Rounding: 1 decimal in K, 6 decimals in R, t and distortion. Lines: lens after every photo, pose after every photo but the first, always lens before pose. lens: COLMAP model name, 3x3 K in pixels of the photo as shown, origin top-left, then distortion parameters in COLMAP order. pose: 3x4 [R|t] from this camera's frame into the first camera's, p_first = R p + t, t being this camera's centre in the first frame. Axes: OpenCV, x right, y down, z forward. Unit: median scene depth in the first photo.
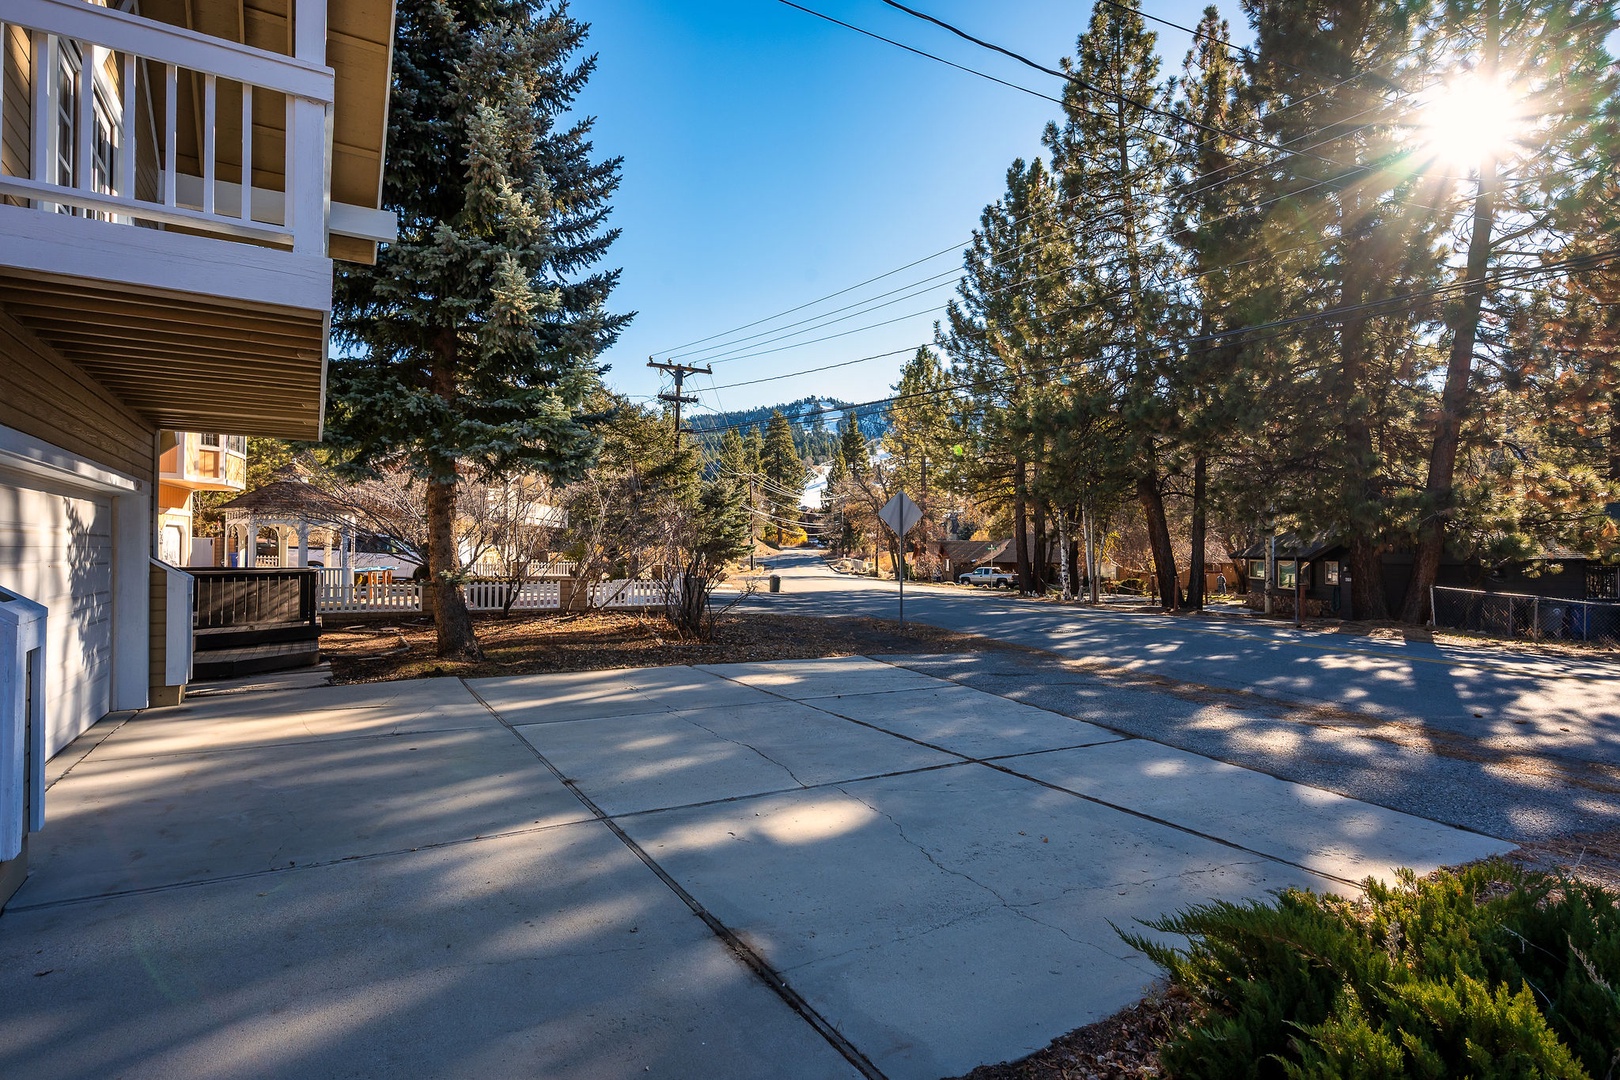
lens RADIAL K [[826.1, 0, 819.7], [0, 826.1, 530.9], [0, 0, 1]] dist [-0.001166, -0.000416]
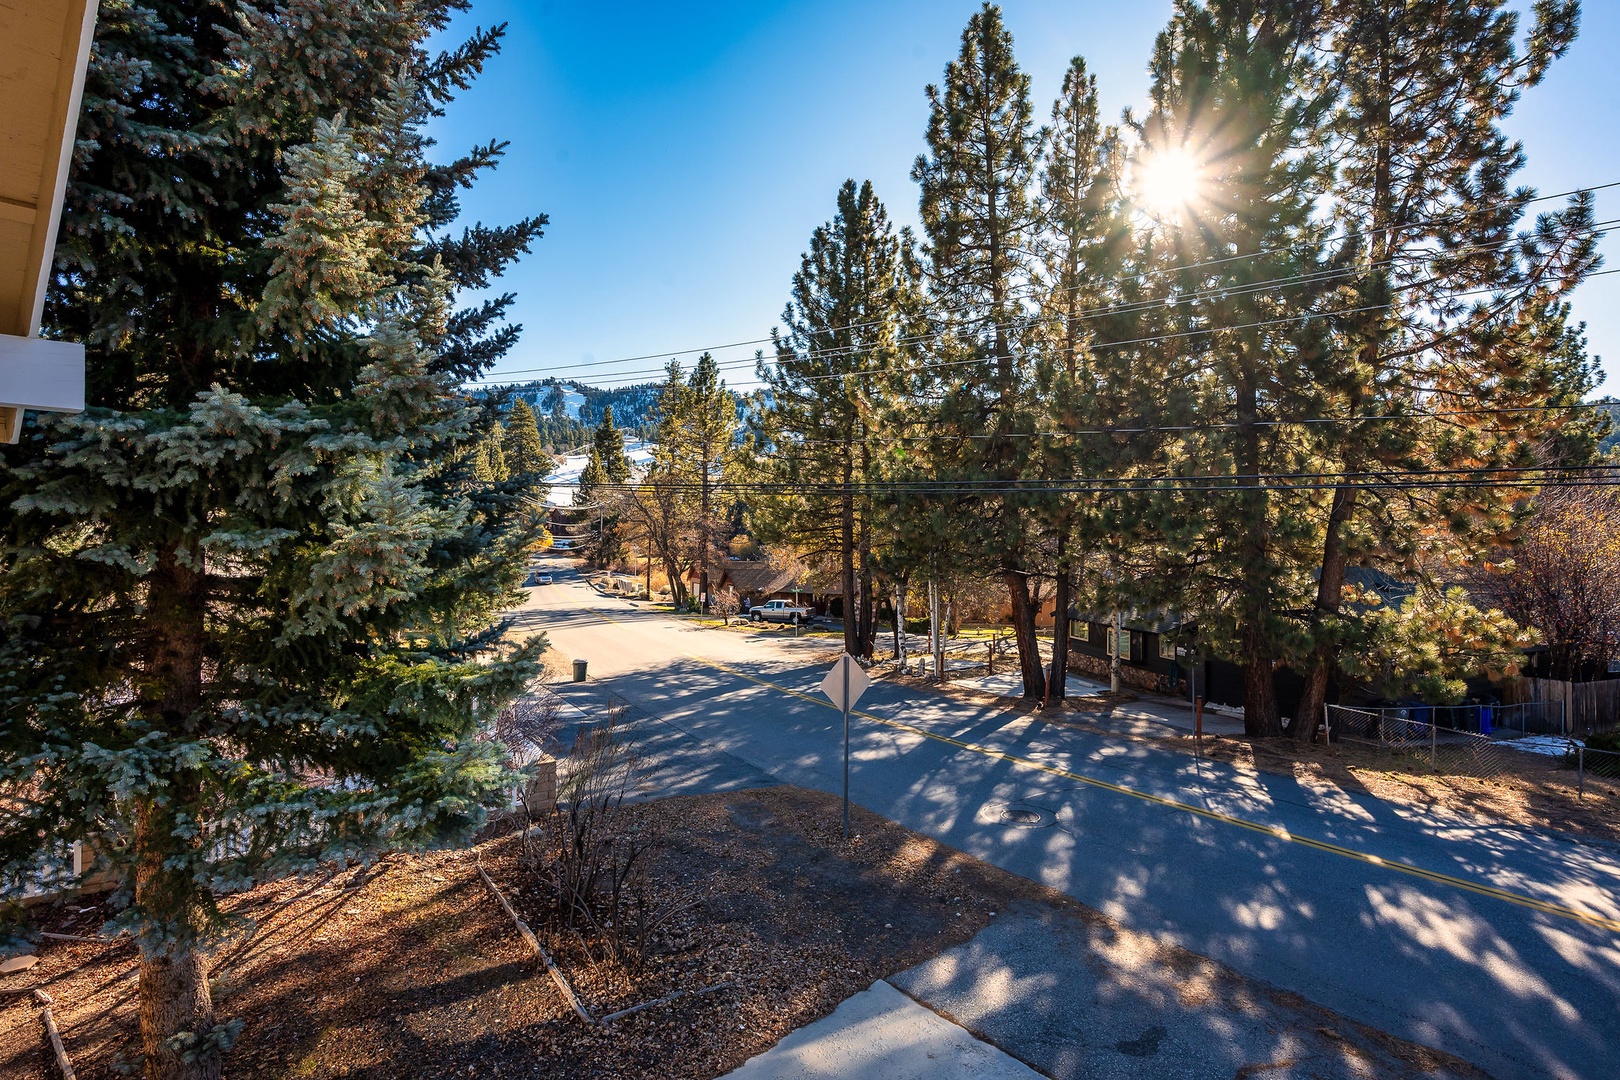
lens RADIAL K [[853.4, 0, 817.7], [0, 853.4, 528.5], [0, 0, 1]] dist [-0.001282, 0.001370]
pose [[0.956751, 0.012107, 0.290655, -0.123894], [-0.013140, 0.999912, 0.001600, -0.131172], [-0.290610, -0.005350, 0.956827, 0.209835]]
